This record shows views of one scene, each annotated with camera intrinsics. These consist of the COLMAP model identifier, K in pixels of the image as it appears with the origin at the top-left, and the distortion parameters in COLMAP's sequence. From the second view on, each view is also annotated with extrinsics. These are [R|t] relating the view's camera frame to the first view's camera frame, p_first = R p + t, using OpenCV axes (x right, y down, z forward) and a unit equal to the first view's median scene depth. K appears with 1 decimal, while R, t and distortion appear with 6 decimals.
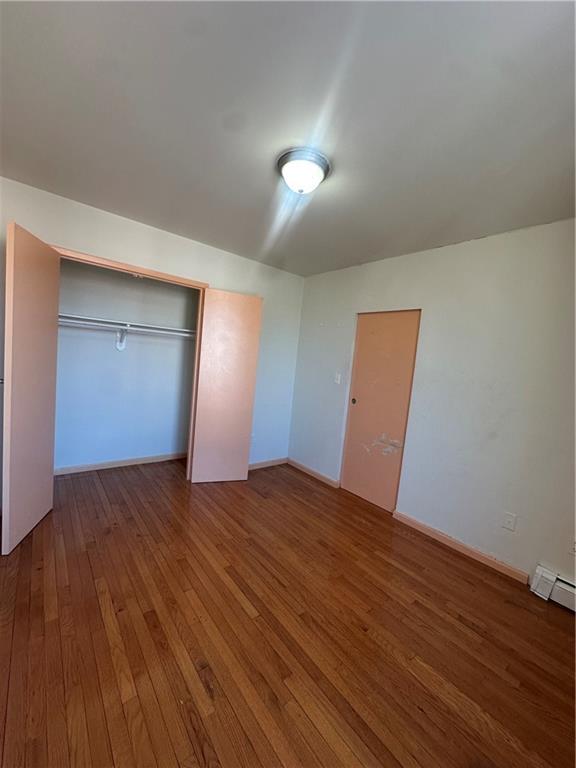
lens RADIAL K [[304.2, 0, 288.0], [0, 304.2, 384.0], [0, 0, 1]] dist [-0.000010, -0.000035]
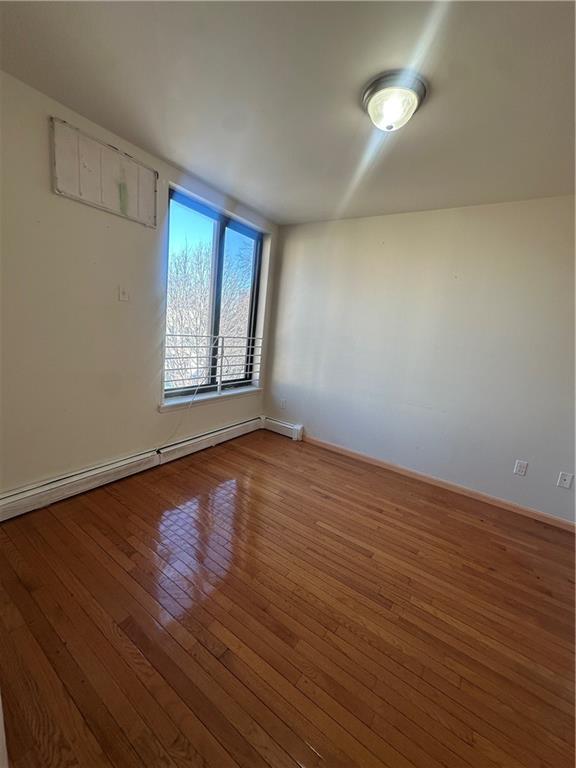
lens RADIAL K [[304.2, 0, 288.0], [0, 304.2, 384.0], [0, 0, 1]] dist [-0.000010, -0.000035]
pose [[-0.938172, -0.136720, -0.318027, 0.427269], [-0.216469, 0.948625, 0.230765, -0.069412], [0.270138, 0.285340, -0.919569, 1.661738]]
